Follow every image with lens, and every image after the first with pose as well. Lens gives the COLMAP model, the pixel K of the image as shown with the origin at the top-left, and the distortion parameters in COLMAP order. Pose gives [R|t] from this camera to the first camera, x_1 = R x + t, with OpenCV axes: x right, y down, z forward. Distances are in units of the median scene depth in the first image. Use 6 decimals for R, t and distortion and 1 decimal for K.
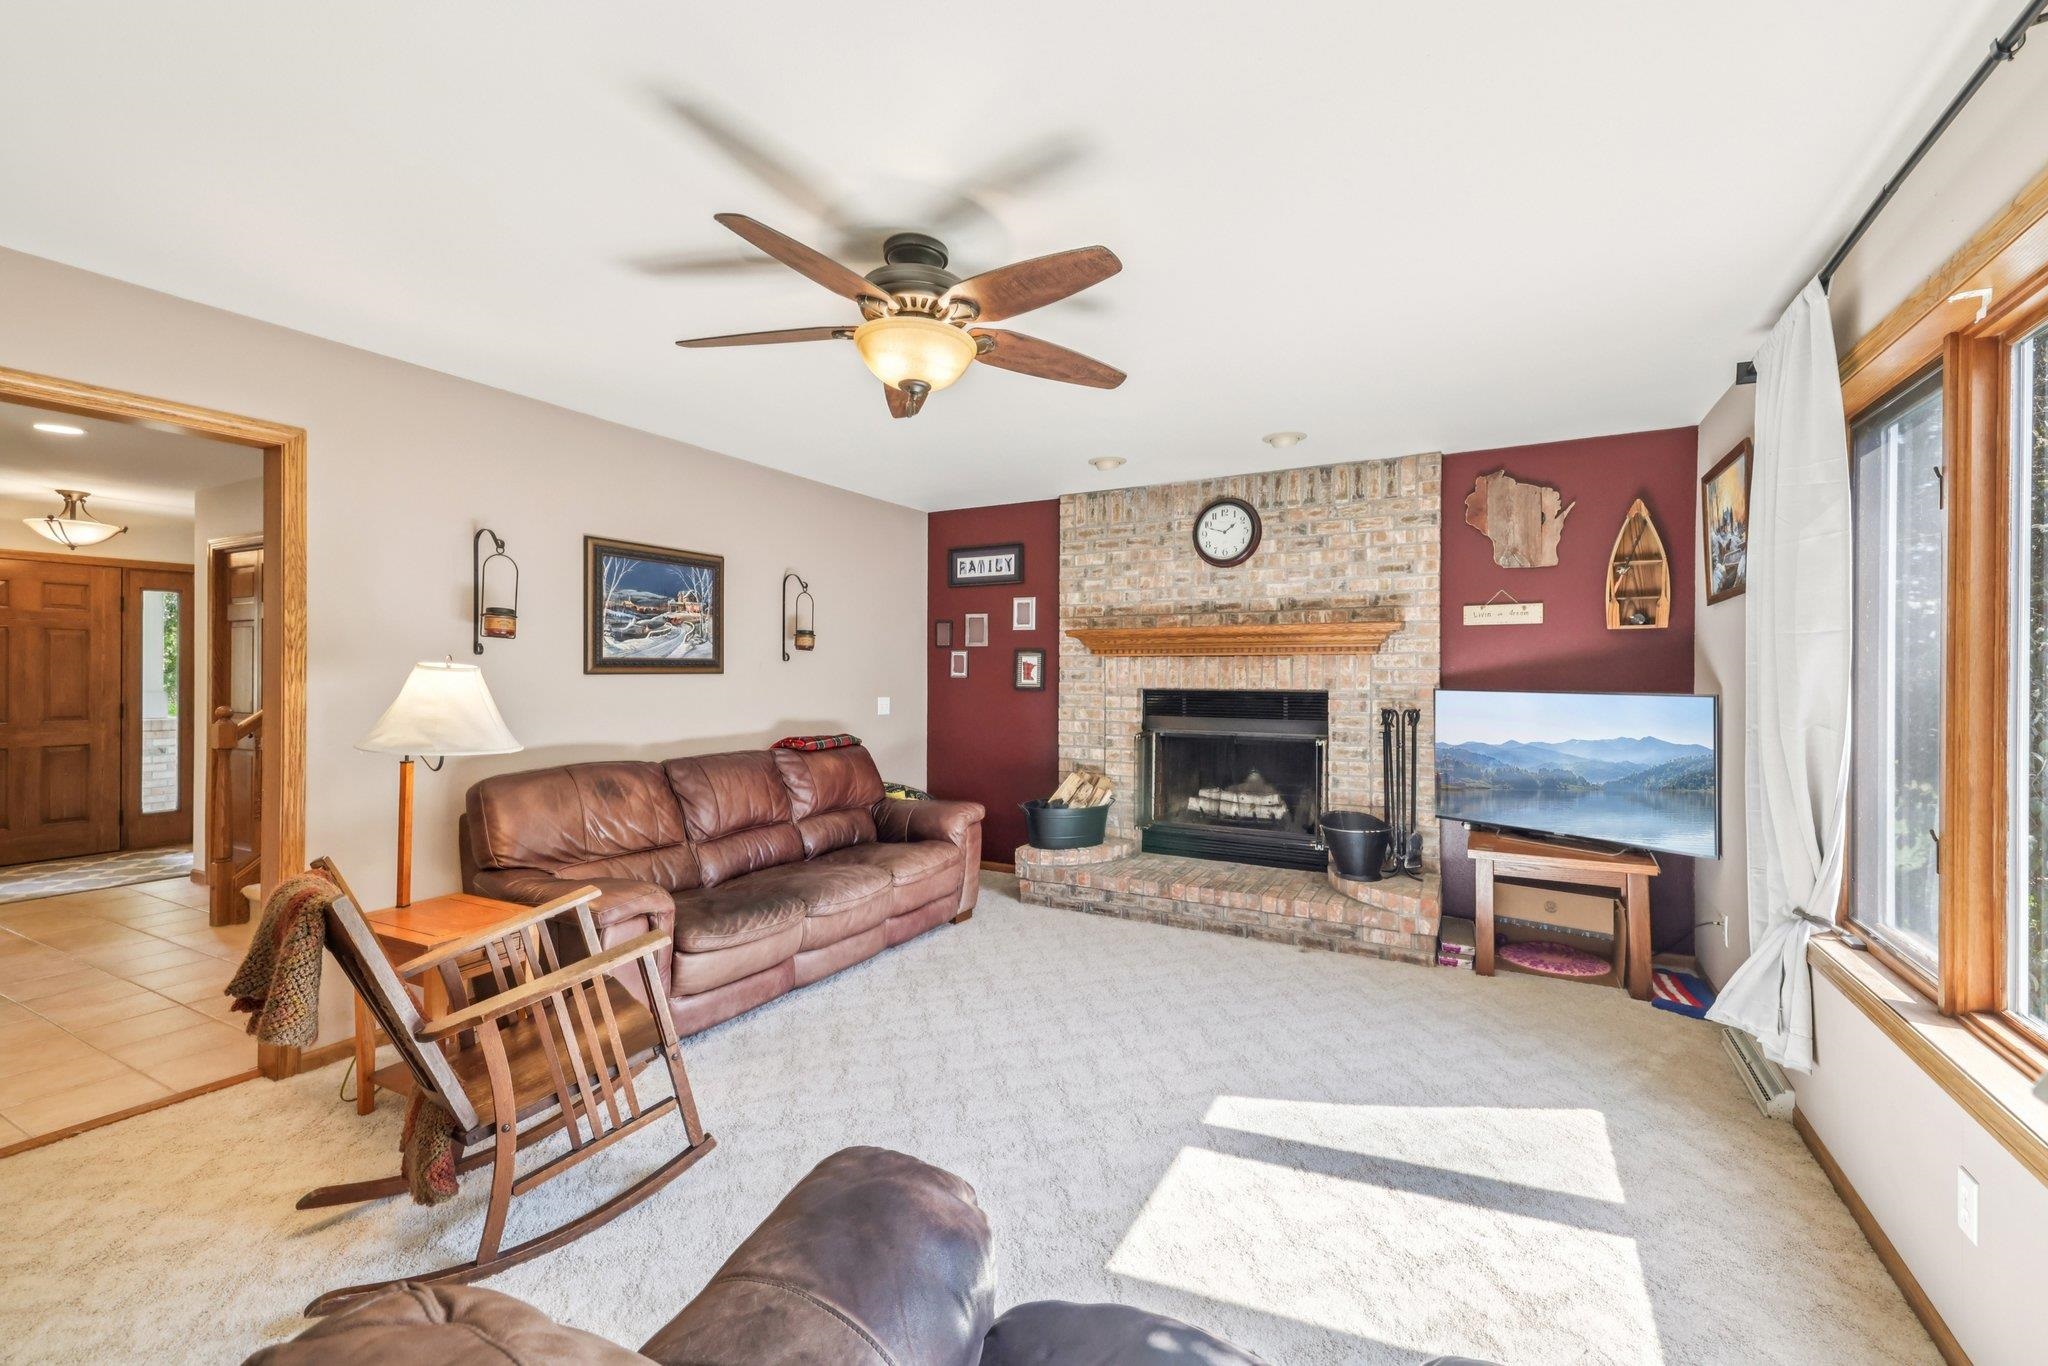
lens RADIAL K [[847.0, 0, 1013.9], [0, 847.0, 679.7], [0, 0, 1]] dist [0.027674, -0.010604]
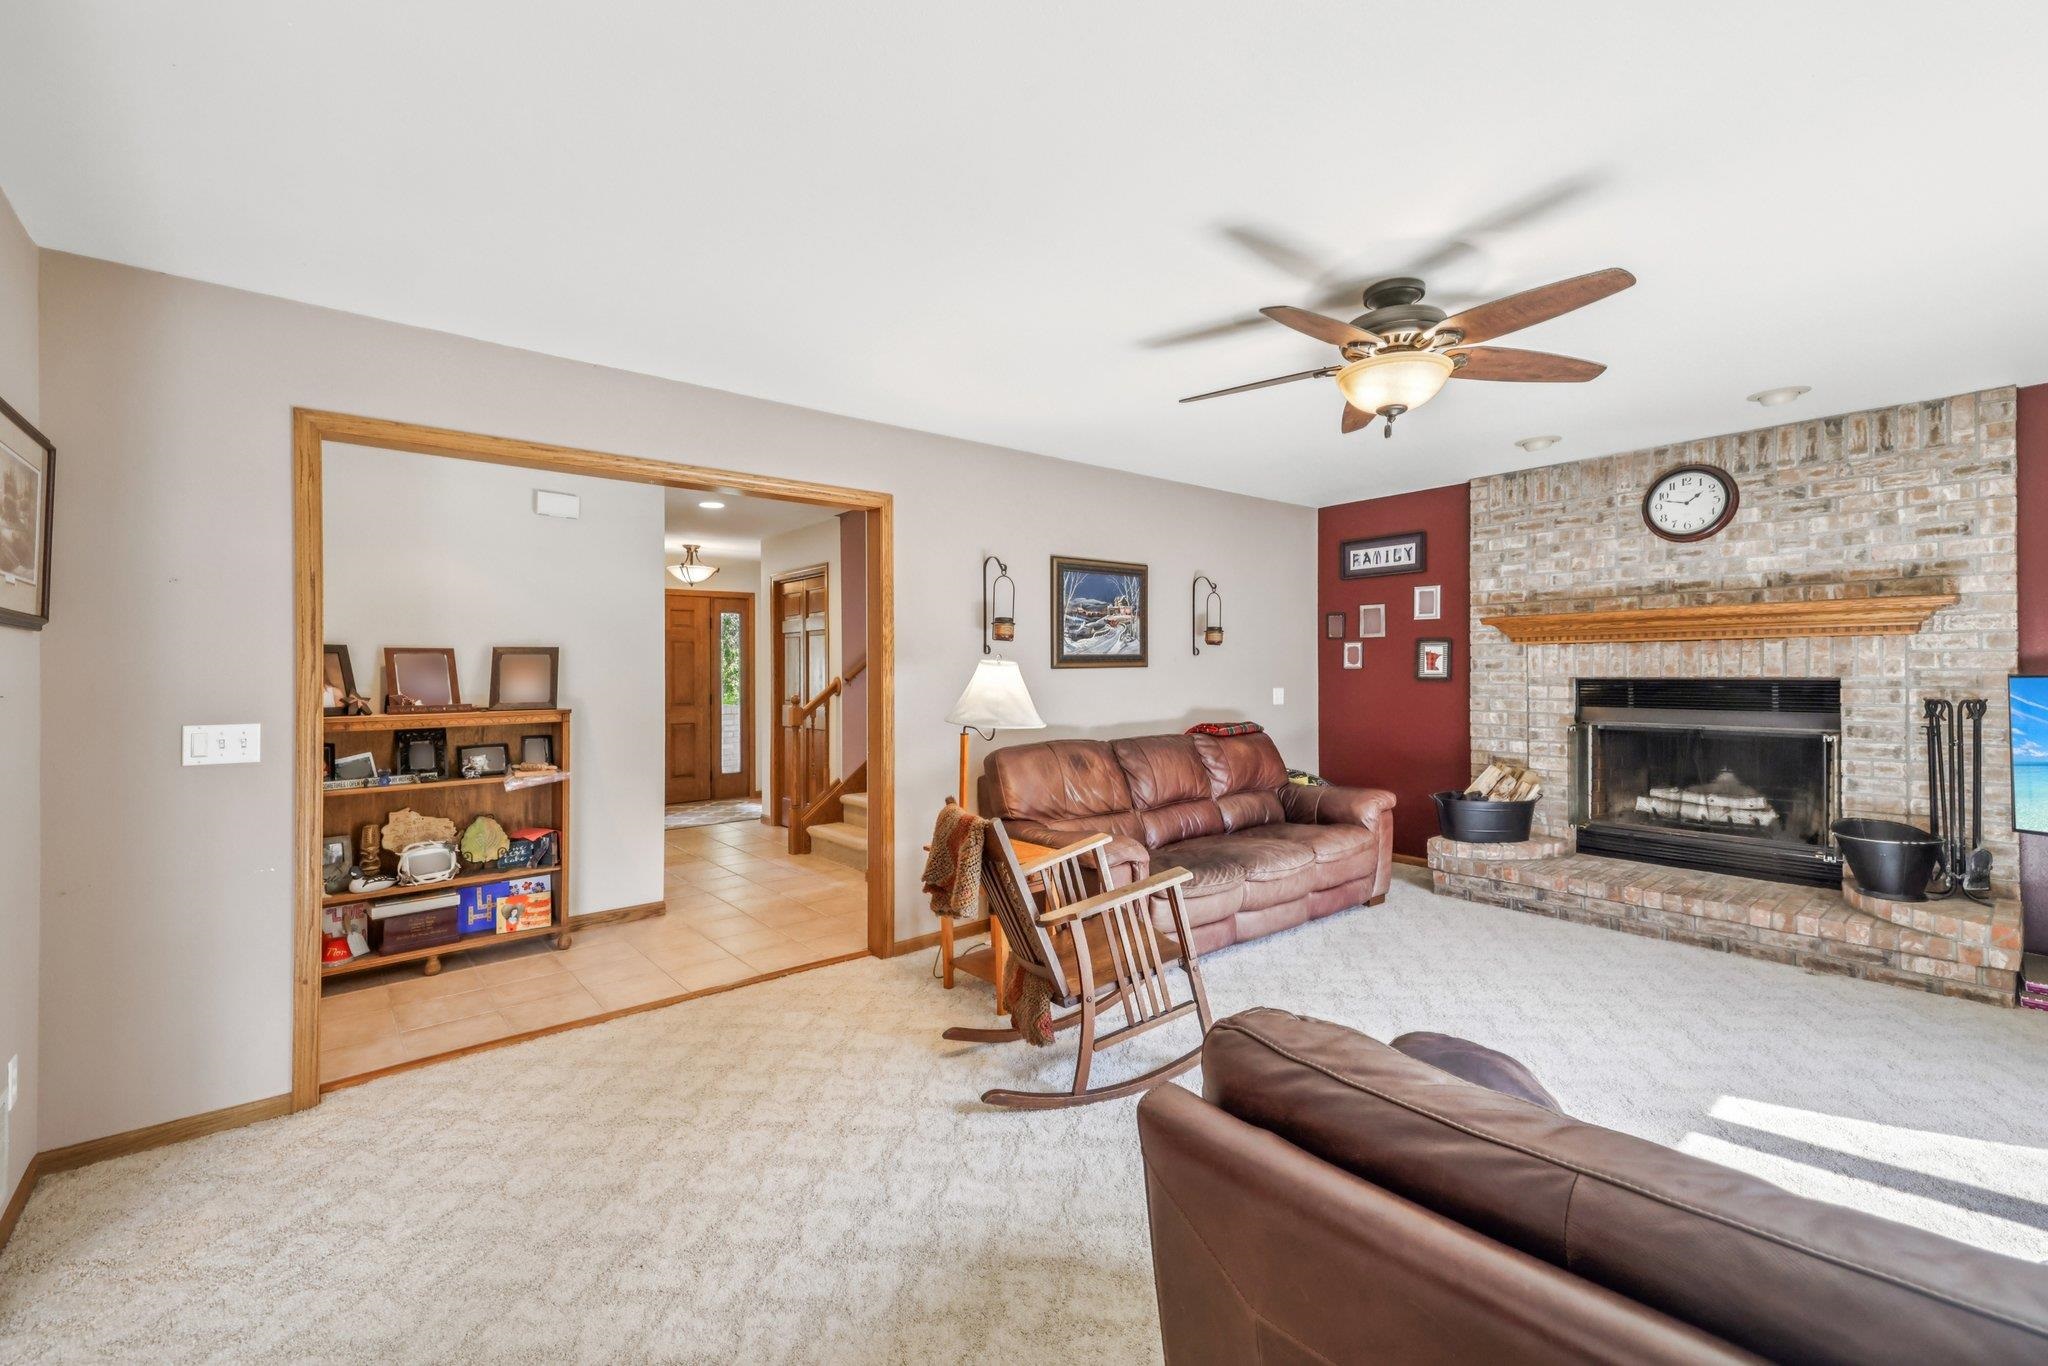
lens RADIAL K [[847.0, 0, 1008.8], [0, 847.0, 674.3], [0, 0, 1]] dist [0.027674, -0.010604]
pose [[0.926266, -0.009419, -0.376752, -0.085727], [0.009403, 0.999954, -0.001884, 0.003161], [0.376752, -0.001797, 0.926312, -0.130267]]
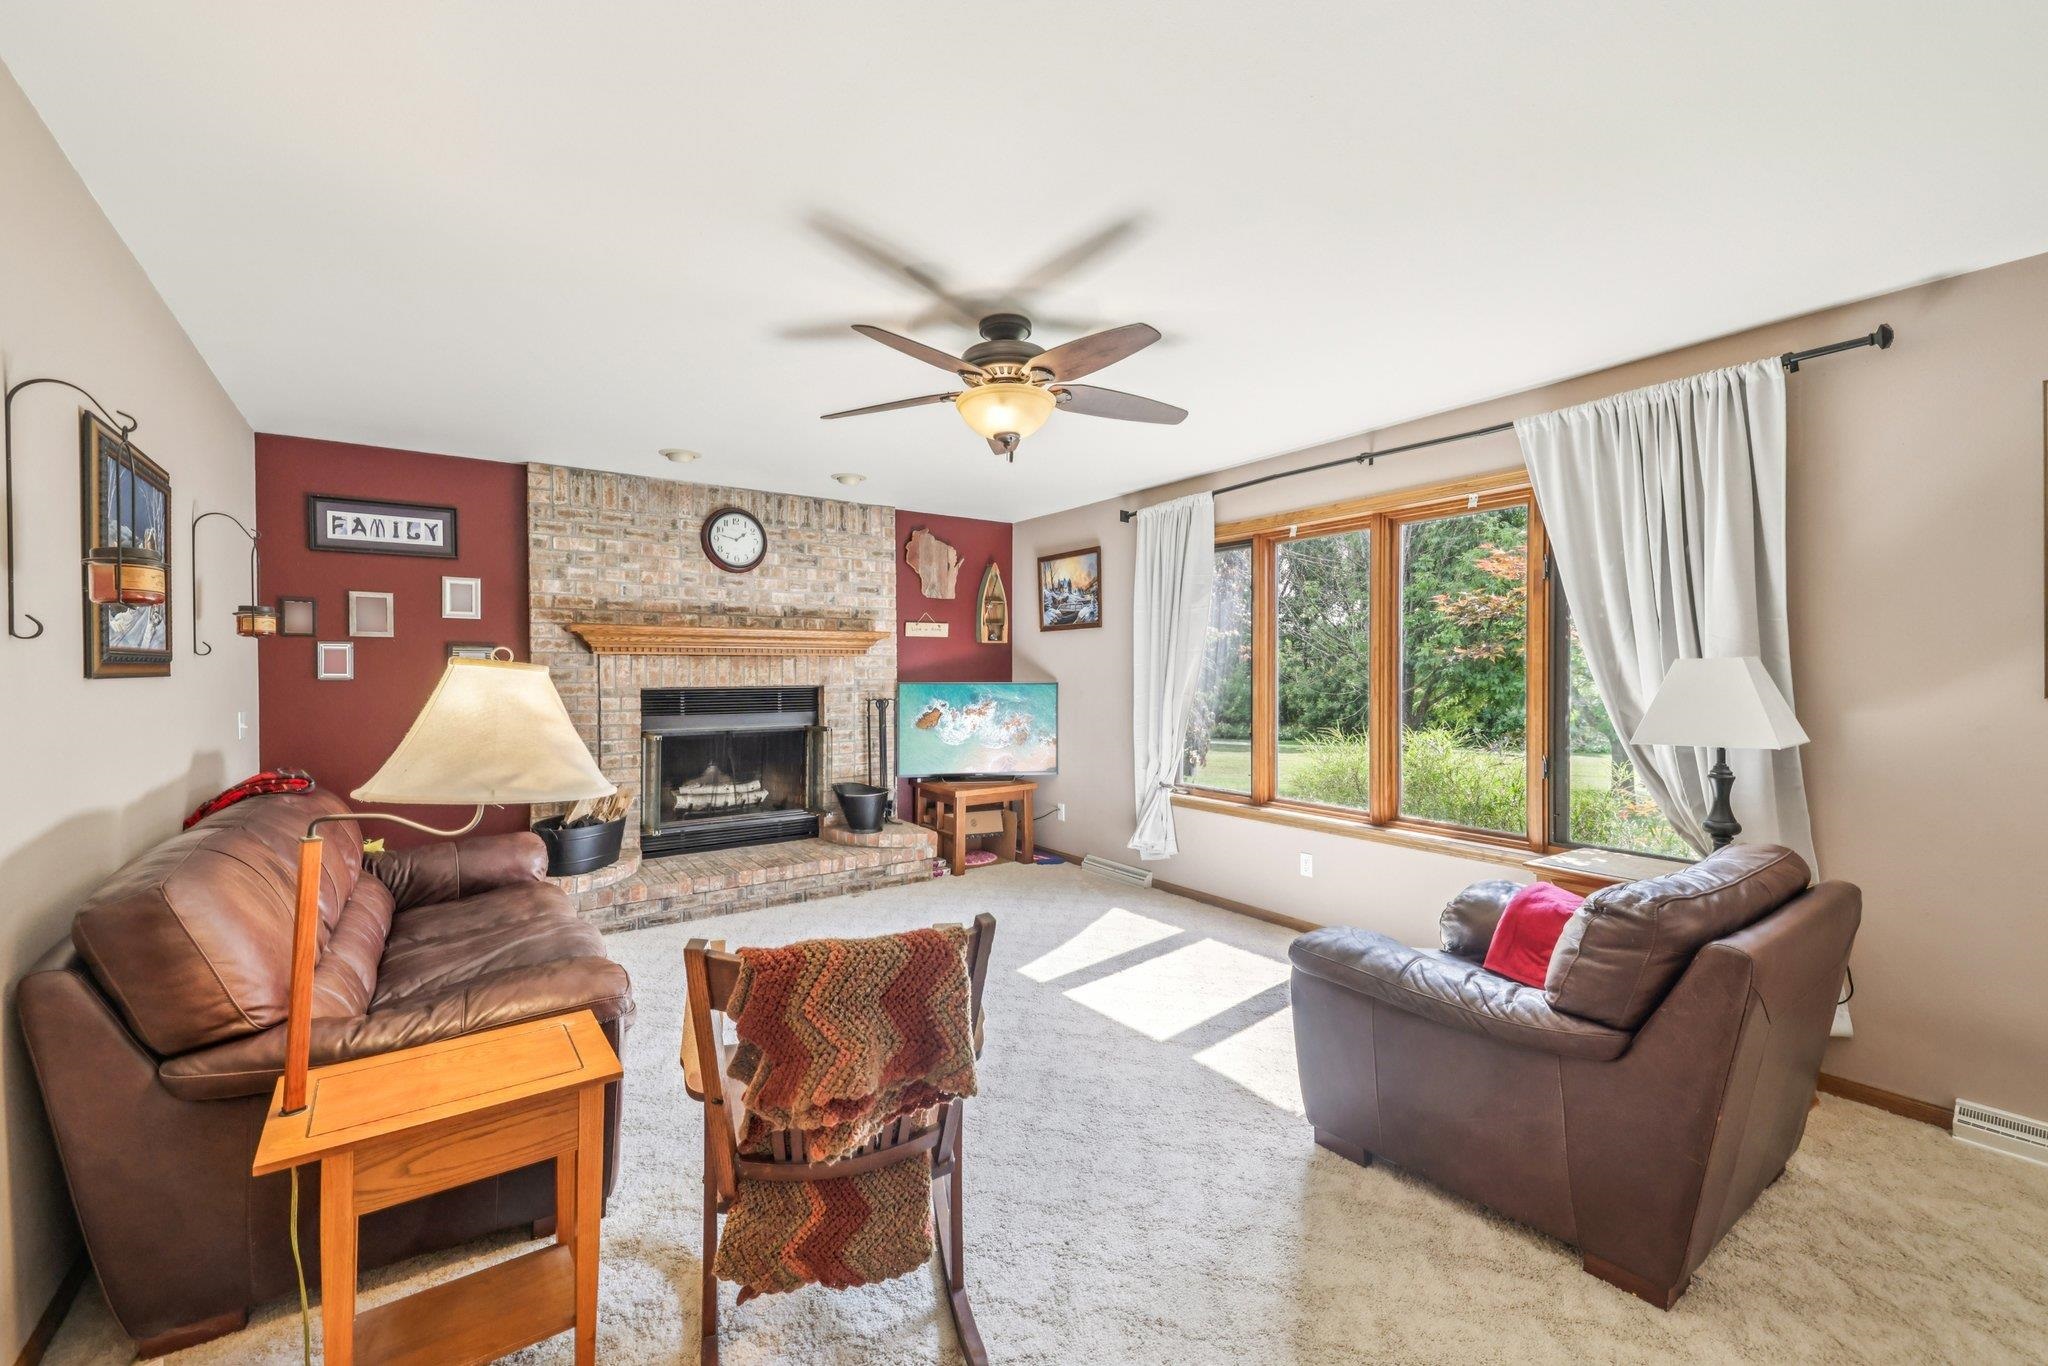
lens RADIAL K [[847.0, 0, 1026.1], [0, 847.0, 687.3], [0, 0, 1]] dist [0.027674, -0.010604]
pose [[0.434791, -0.020841, 0.900290, -0.625375], [0.011563, 0.999779, 0.017560, -0.003115], [-0.900457, 0.002776, 0.434936, 0.229549]]
